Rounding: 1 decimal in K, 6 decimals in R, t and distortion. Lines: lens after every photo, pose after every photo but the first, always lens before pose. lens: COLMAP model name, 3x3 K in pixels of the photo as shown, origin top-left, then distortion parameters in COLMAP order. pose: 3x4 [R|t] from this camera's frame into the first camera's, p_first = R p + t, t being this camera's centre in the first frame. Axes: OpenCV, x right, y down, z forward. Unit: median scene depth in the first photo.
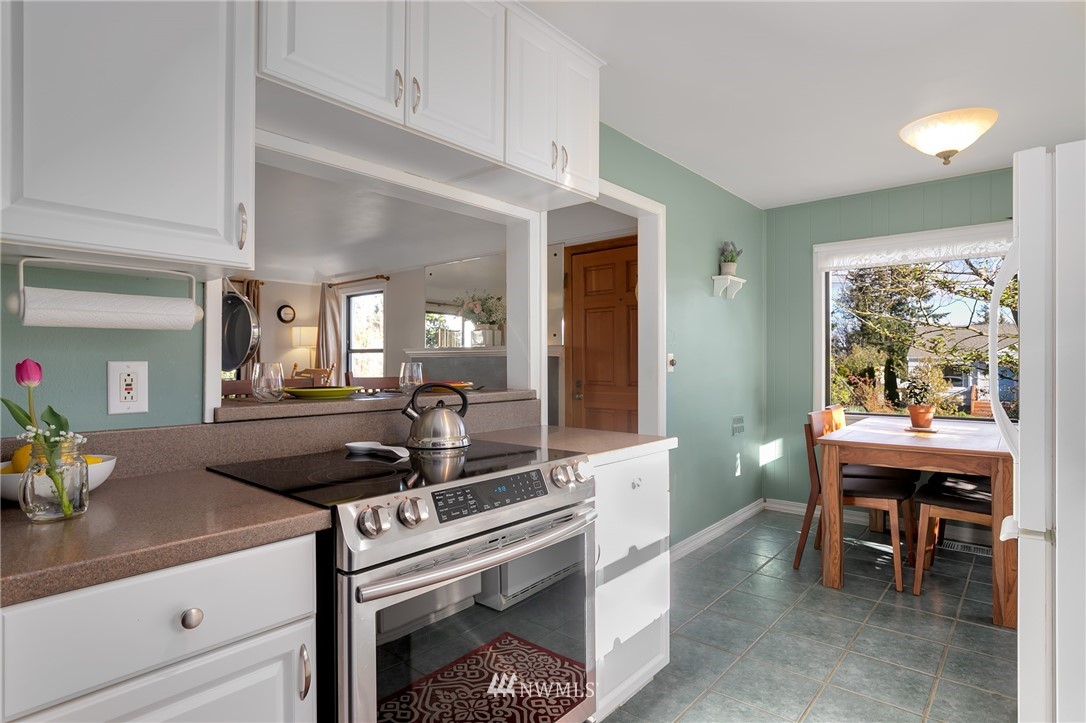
lens RADIAL K [[567.8, 0, 545.7], [0, 567.8, 362.2], [0, 0, 1]] dist [-0.006927, -0.003062]
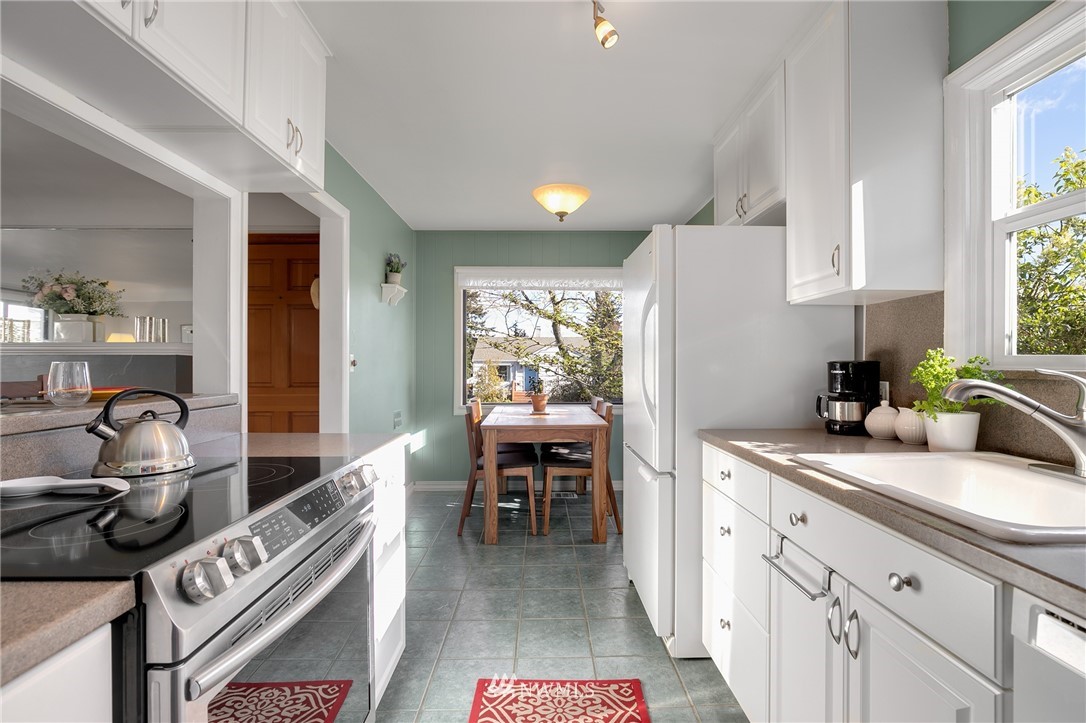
lens RADIAL K [[509.1, 0, 542.0], [0, 509.1, 362.9], [0, 0, 1]] dist [-0.016480, 0.001583]
pose [[0.750627, 0.002518, 0.660722, -0.170605], [-0.001586, 0.999997, -0.002010, 0.002039], [-0.660725, 0.000461, 0.750628, 0.099644]]
